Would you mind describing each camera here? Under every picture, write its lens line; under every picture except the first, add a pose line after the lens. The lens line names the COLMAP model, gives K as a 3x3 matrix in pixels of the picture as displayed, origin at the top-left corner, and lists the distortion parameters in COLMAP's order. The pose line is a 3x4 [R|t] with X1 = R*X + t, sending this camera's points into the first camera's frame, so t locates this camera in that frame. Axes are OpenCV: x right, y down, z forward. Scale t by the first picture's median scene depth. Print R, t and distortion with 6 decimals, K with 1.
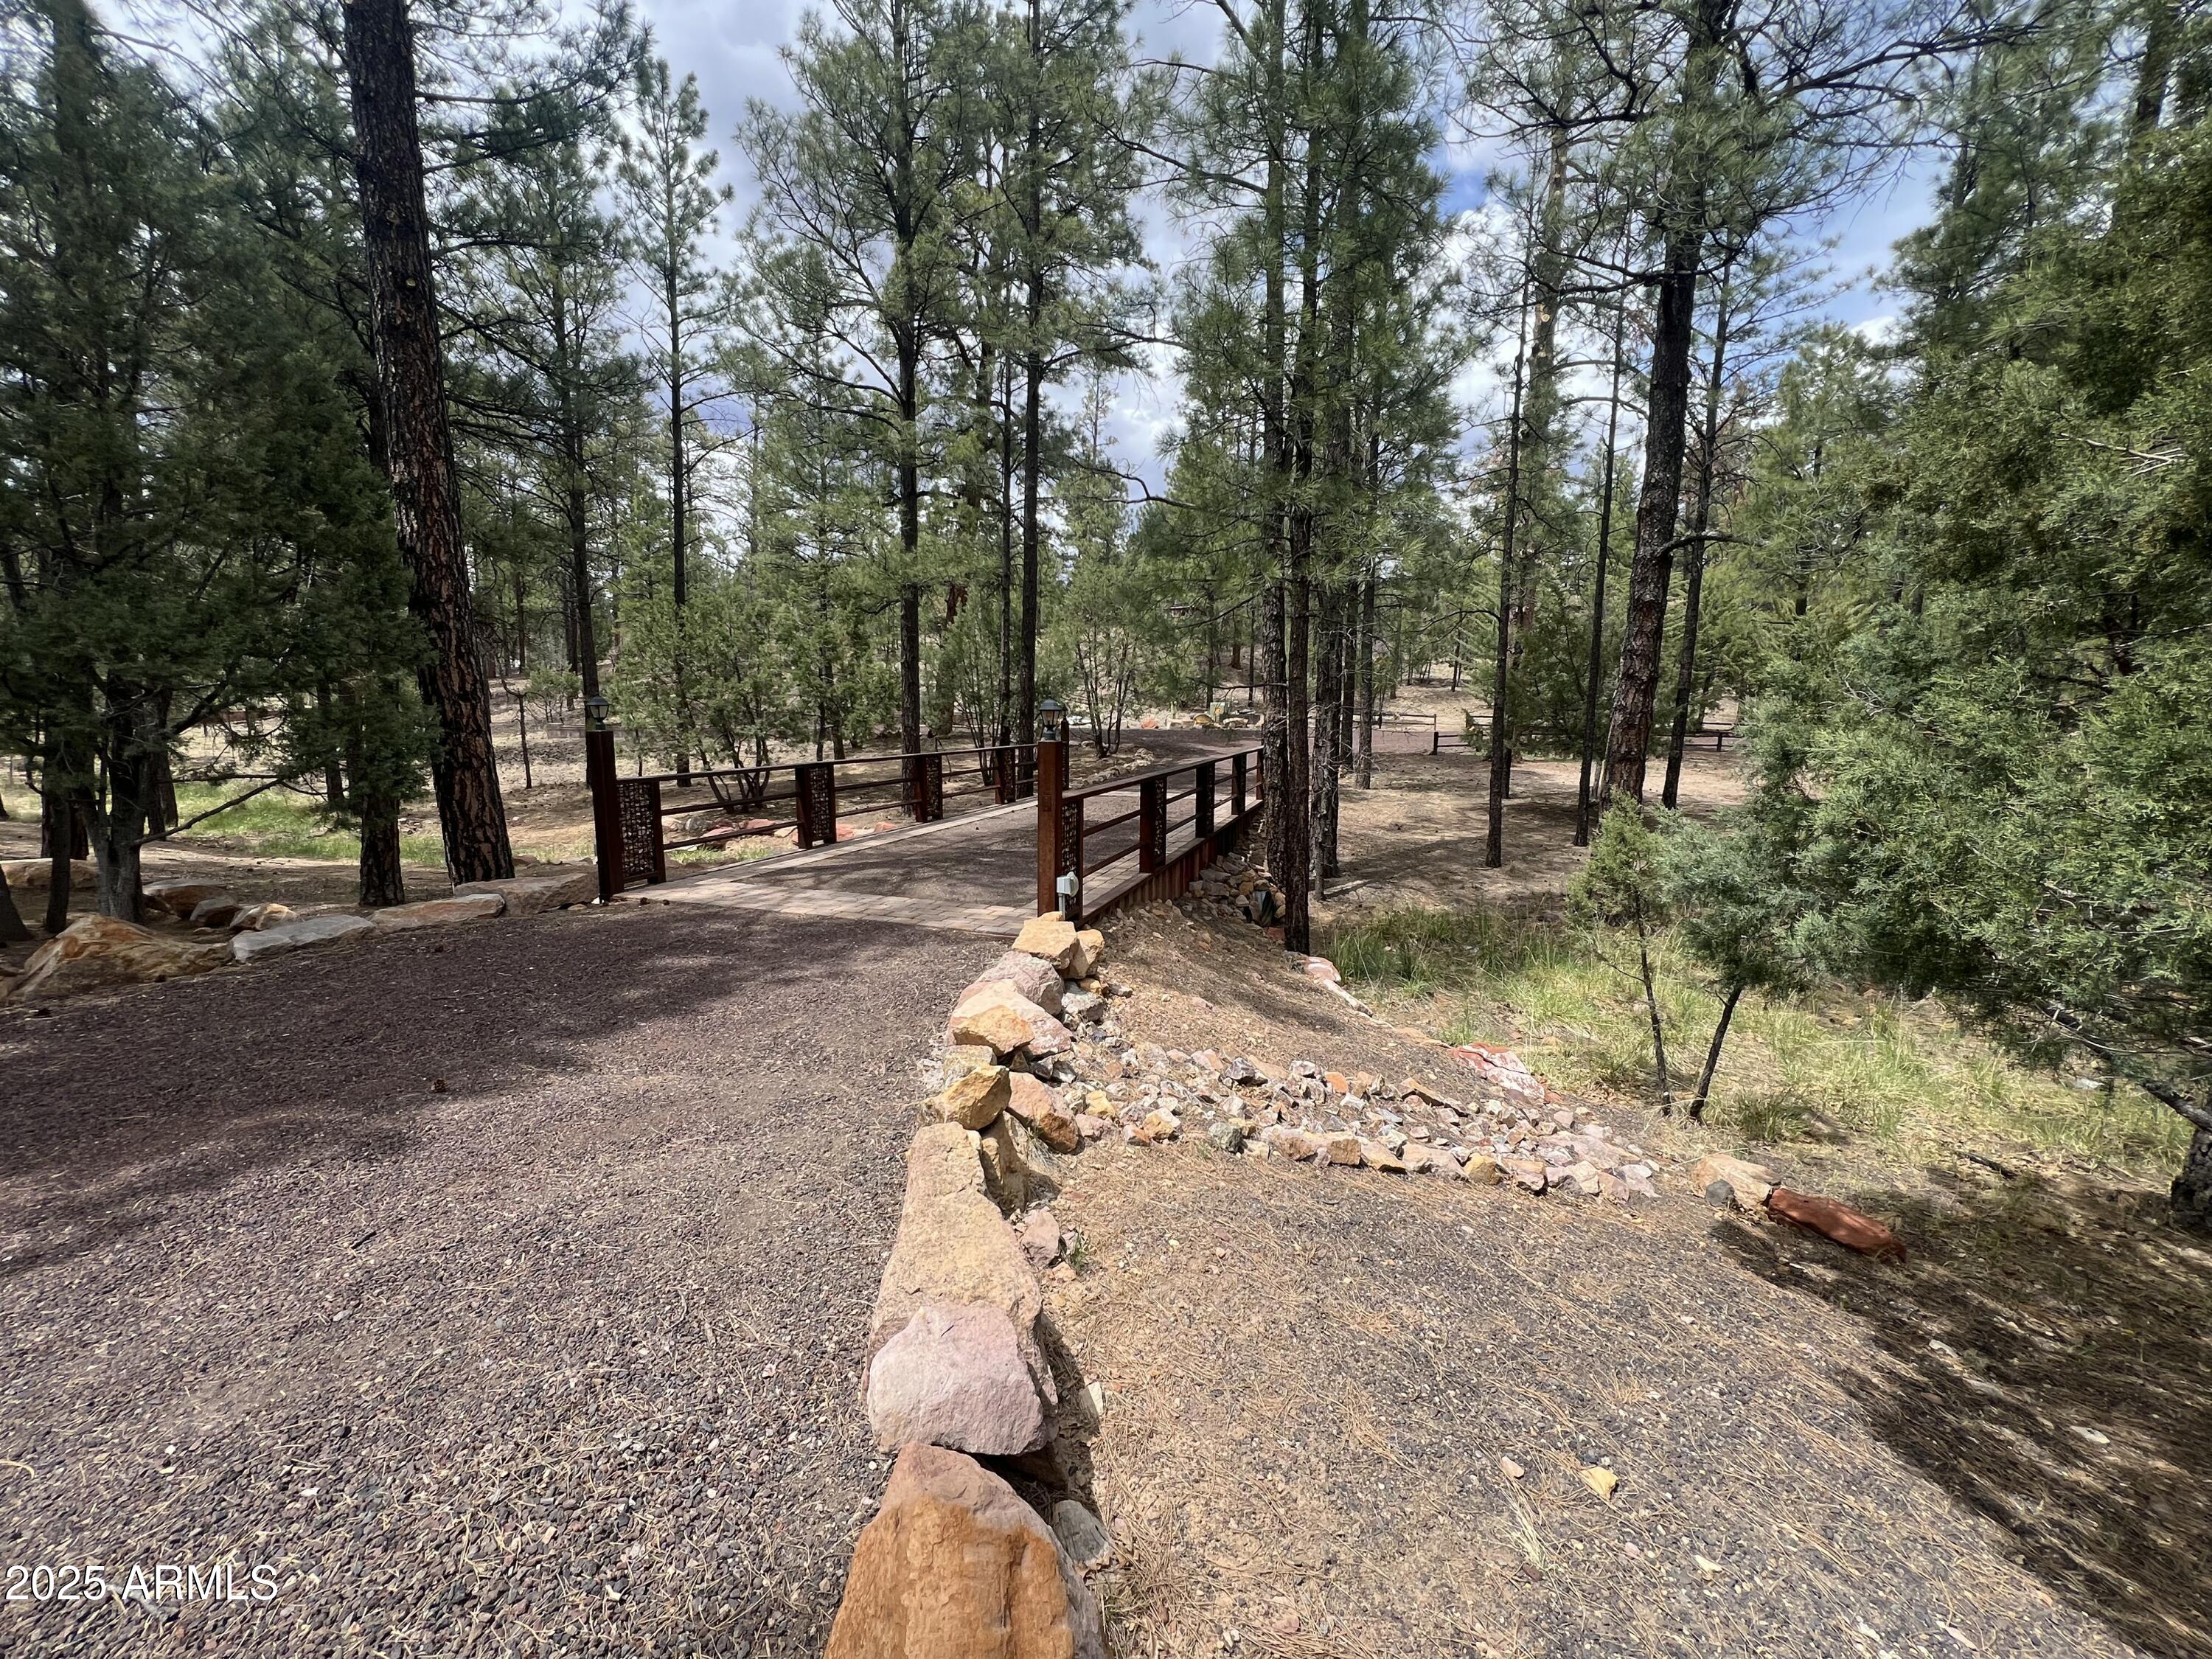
lens RADIAL K [[886.6, 0, 1115.0], [0, 886.6, 833.9], [0, 0, 1]] dist [-0.002920, 0.000133]
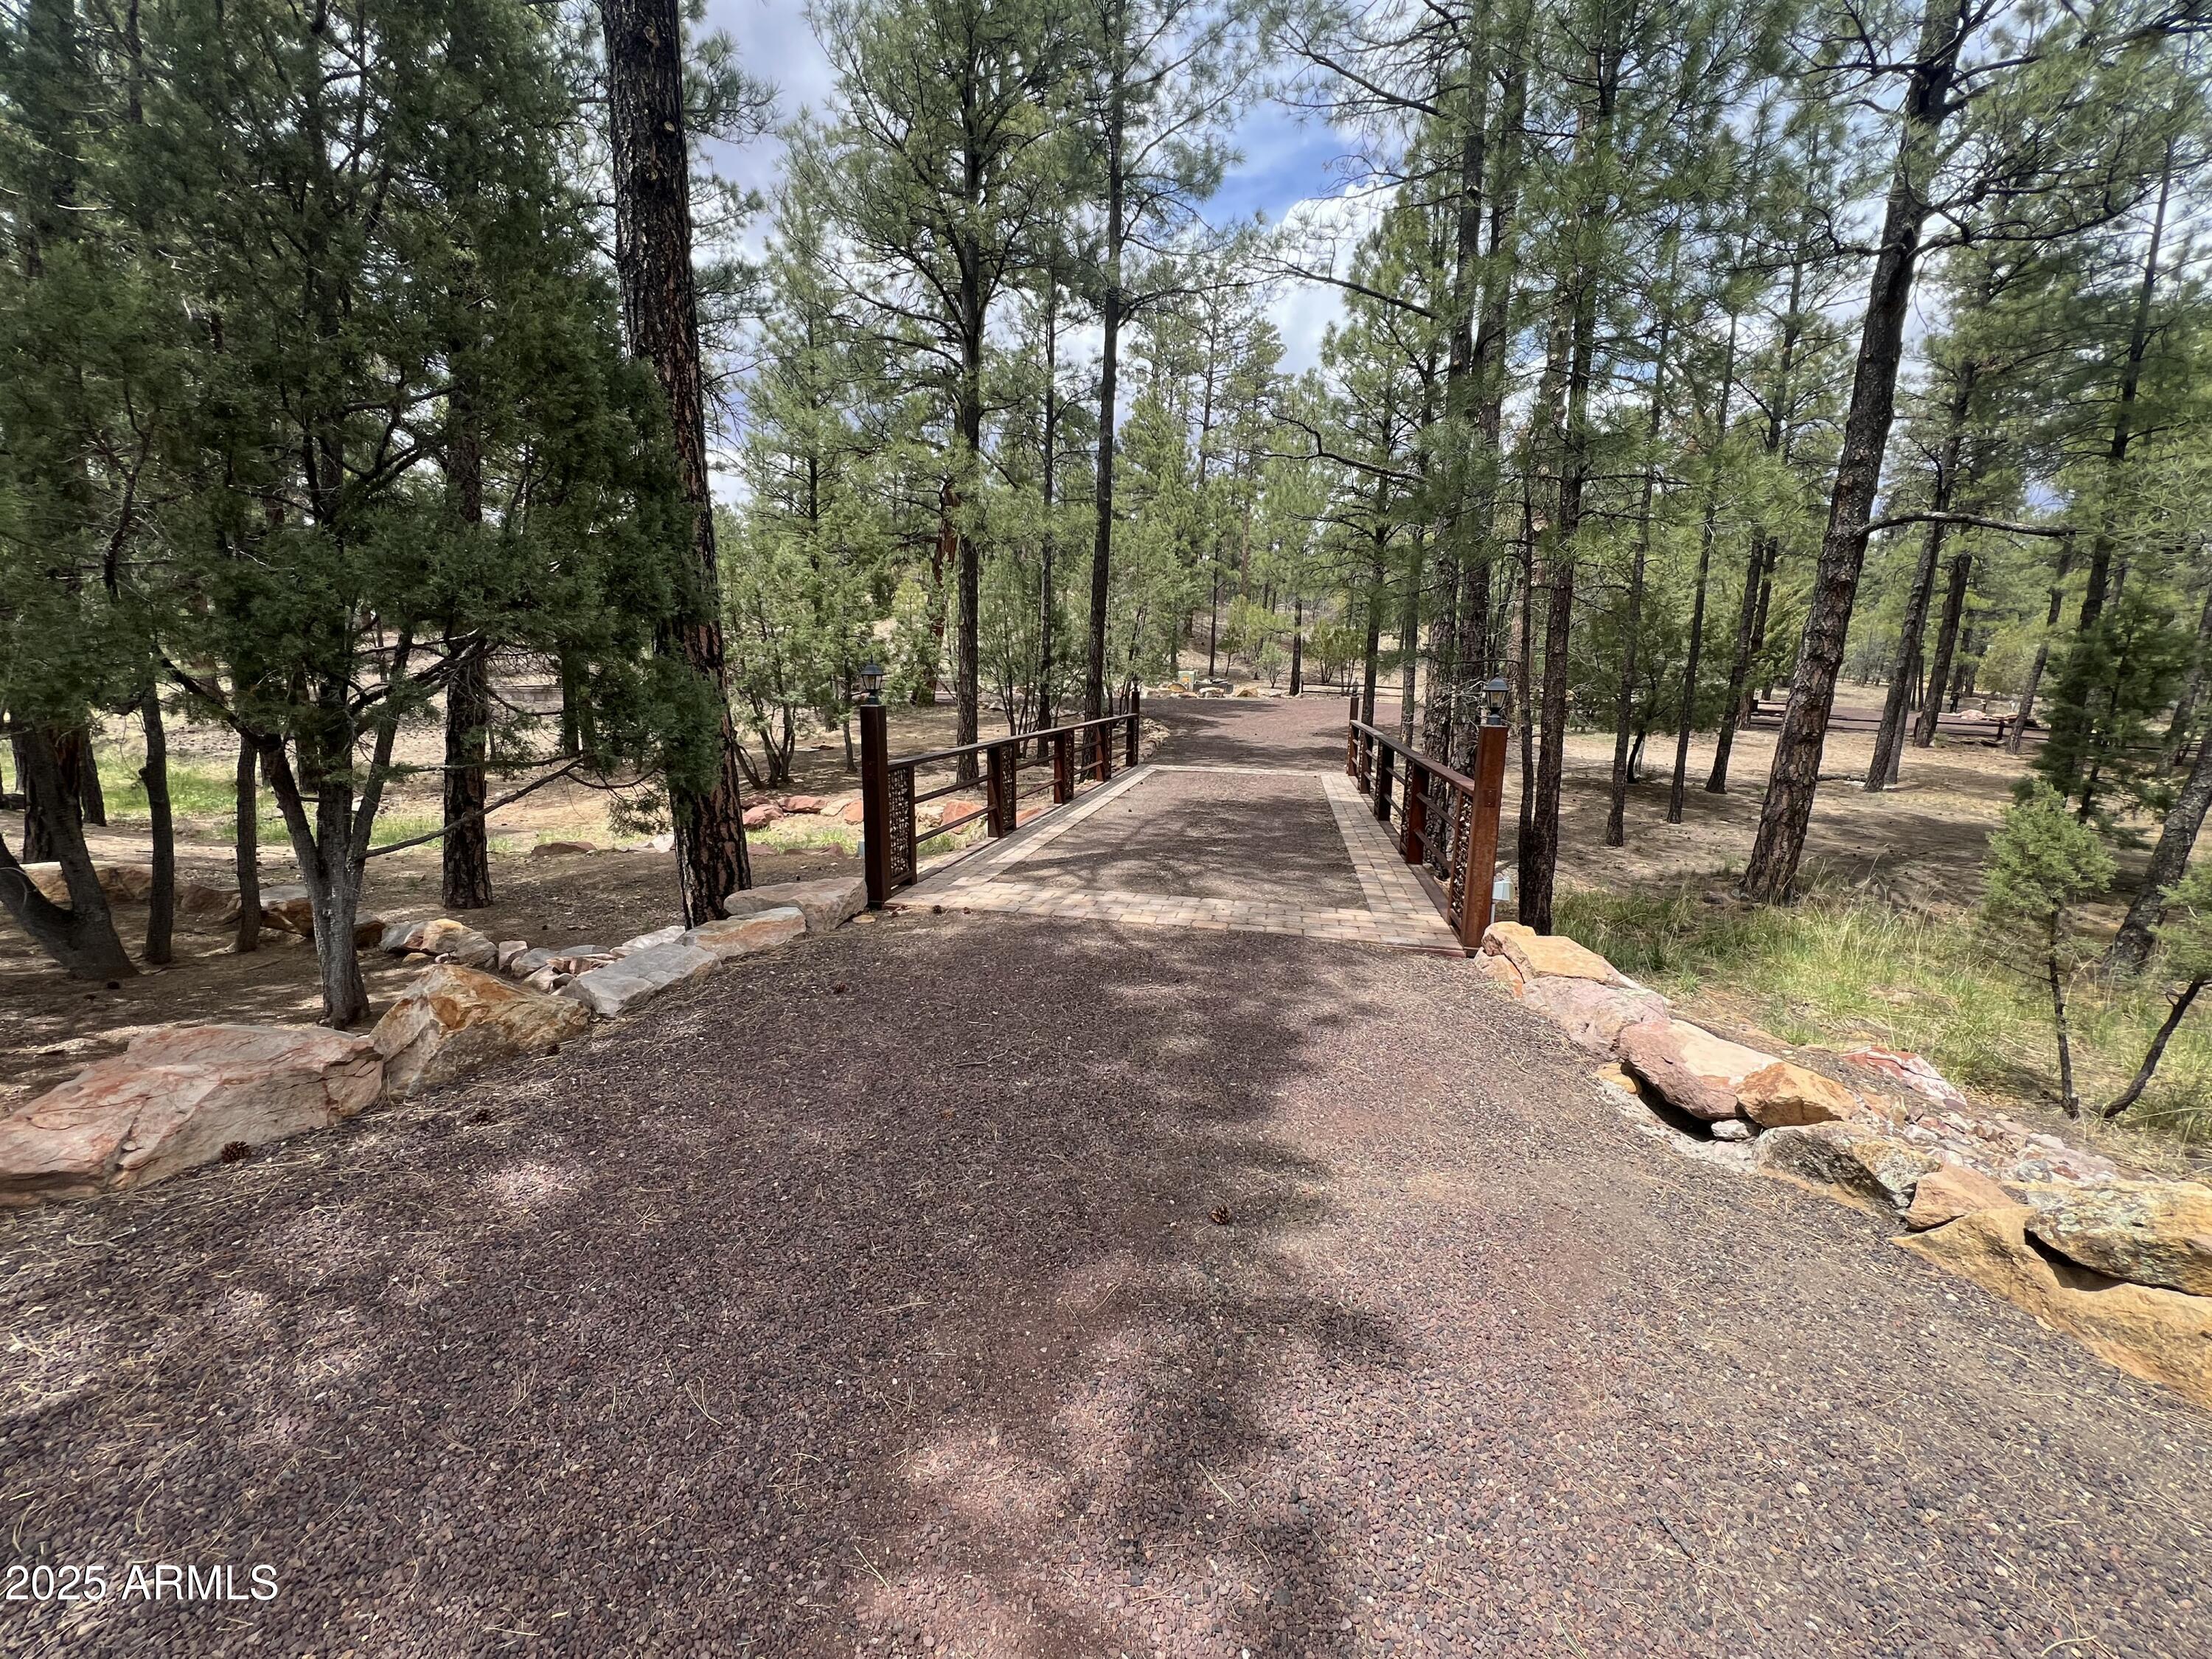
lens RADIAL K [[886.6, 0, 1099.7], [0, 886.6, 827.5], [0, 0, 1]] dist [-0.002920, 0.000133]
pose [[0.992977, -0.005061, 0.118196, -0.515351], [0.001525, 0.999549, 0.029986, -0.028869], [-0.118295, -0.029595, 0.992537, 0.163347]]
